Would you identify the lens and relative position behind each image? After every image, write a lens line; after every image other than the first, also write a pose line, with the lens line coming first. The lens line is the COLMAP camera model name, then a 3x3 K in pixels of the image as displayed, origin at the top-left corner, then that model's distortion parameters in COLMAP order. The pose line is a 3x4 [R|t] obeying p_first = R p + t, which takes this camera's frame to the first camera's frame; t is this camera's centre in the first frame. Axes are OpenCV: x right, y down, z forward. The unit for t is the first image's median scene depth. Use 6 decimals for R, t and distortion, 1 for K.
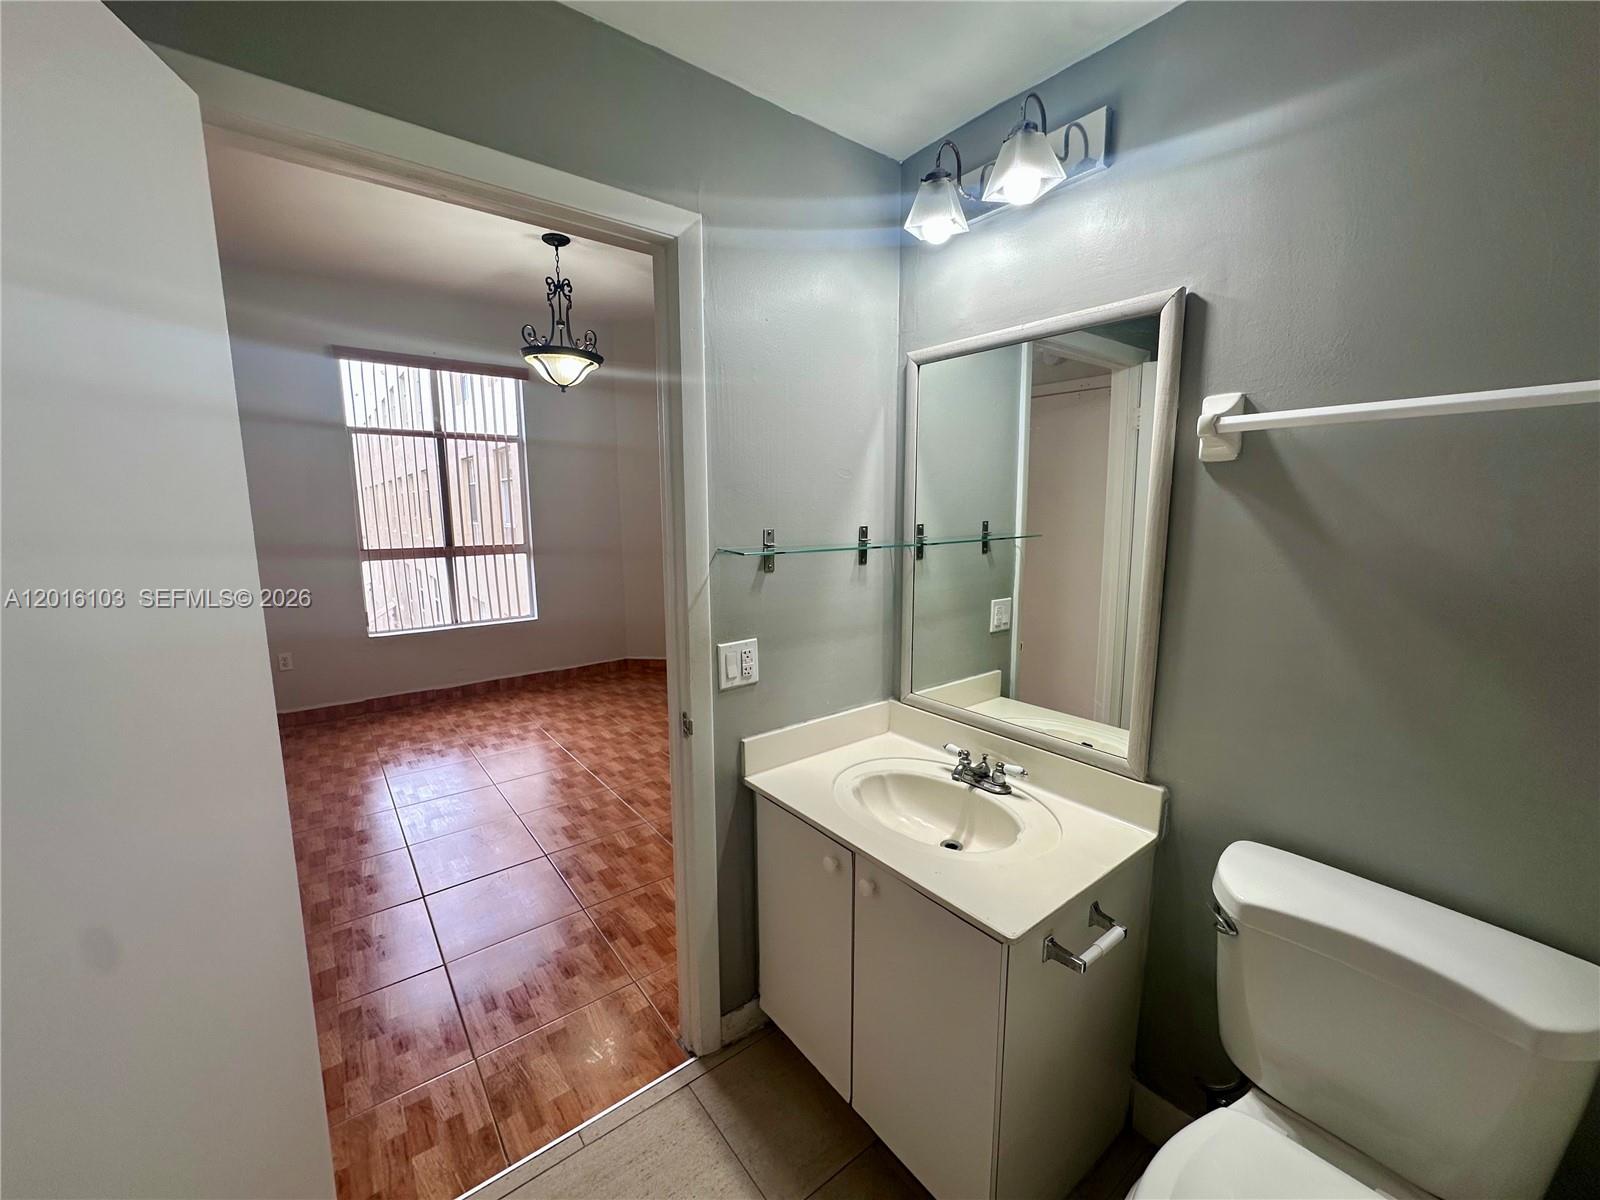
lens RADIAL K [[640.0, 0, 800.0], [0, 640.0, 600.0], [0, 0, 1]] dist [0.001520, 0.001058]
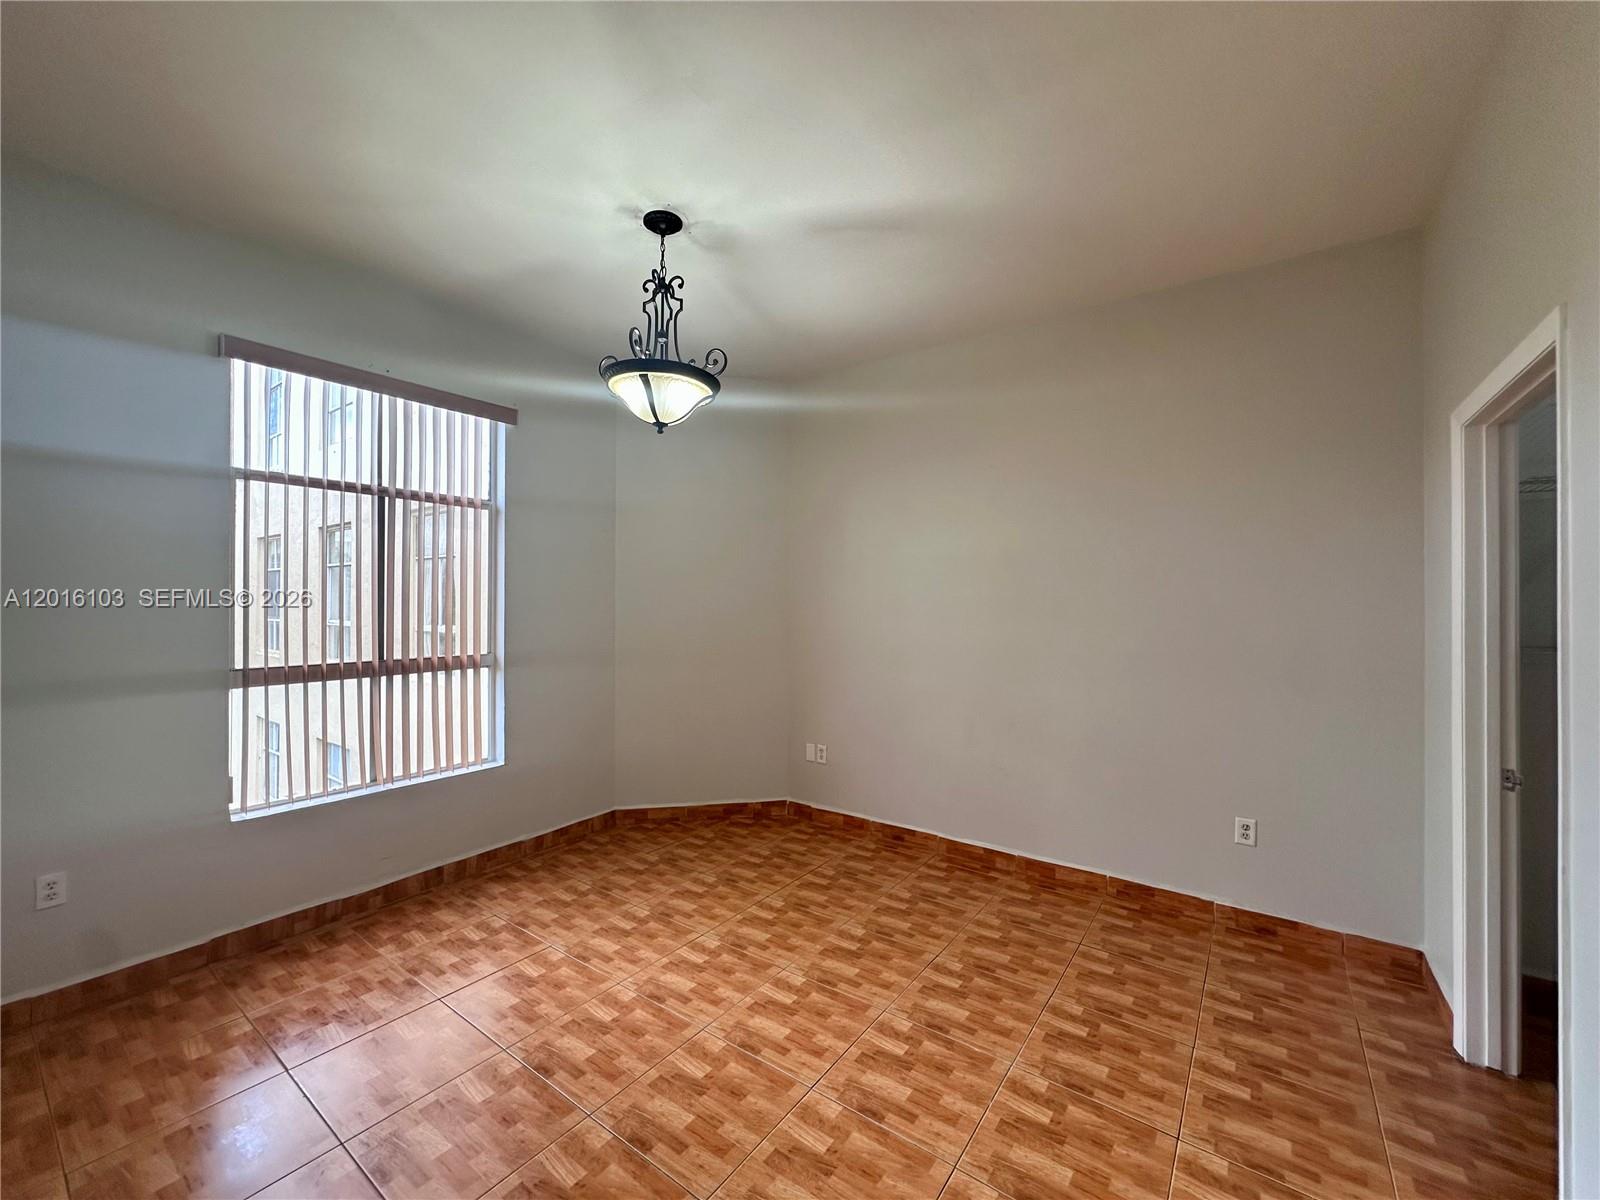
lens RADIAL K [[640.0, 0, 800.0], [0, 640.0, 600.0], [0, 0, 1]] dist [0.001520, 0.001058]
pose [[0.962238, 0.008518, 0.272077, -0.338068], [0.032089, 0.988991, -0.144451, -0.039376], [-0.270312, 0.147727, 0.951372, 0.283273]]
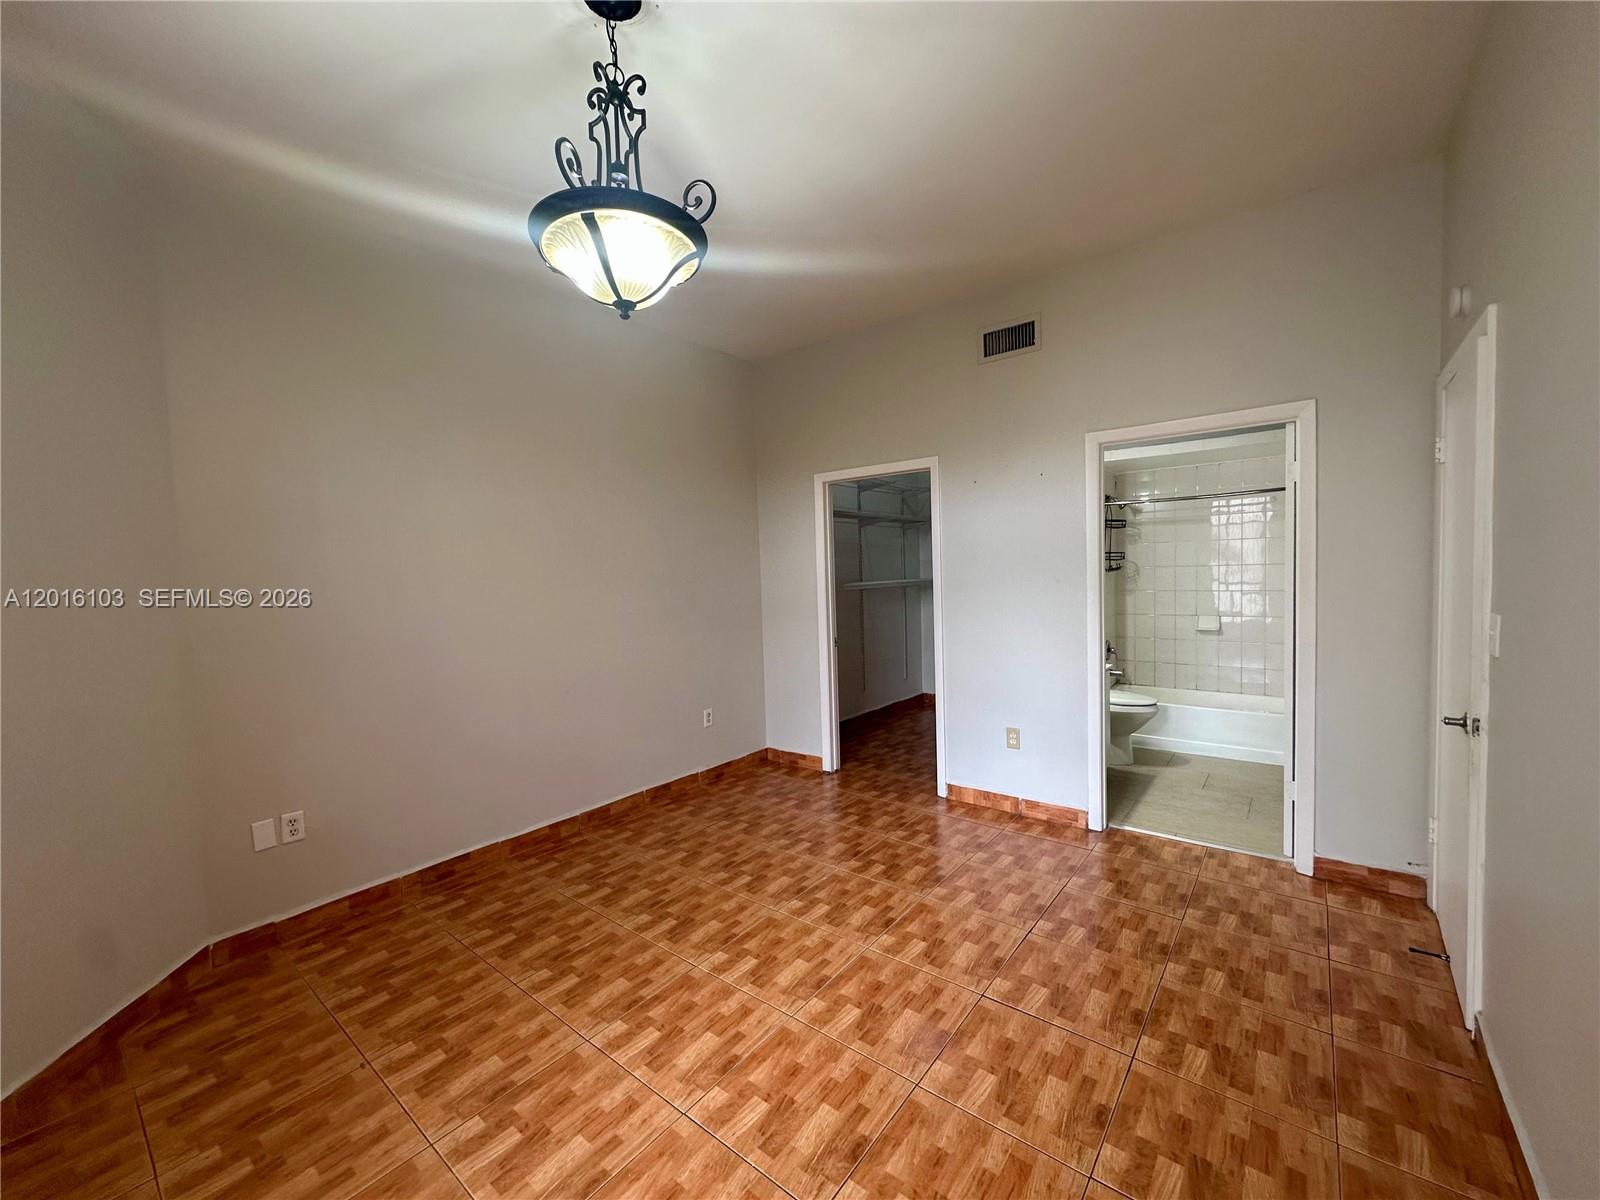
lens RADIAL K [[640.0, 0, 800.0], [0, 640.0, 600.0], [0, 0, 1]] dist [0.001520, 0.001058]
pose [[-0.231877, -0.036636, 0.972055, -0.701772], [0.170673, 0.982257, 0.077734, -0.116230], [-0.957655, 0.183928, -0.221510, 0.840443]]
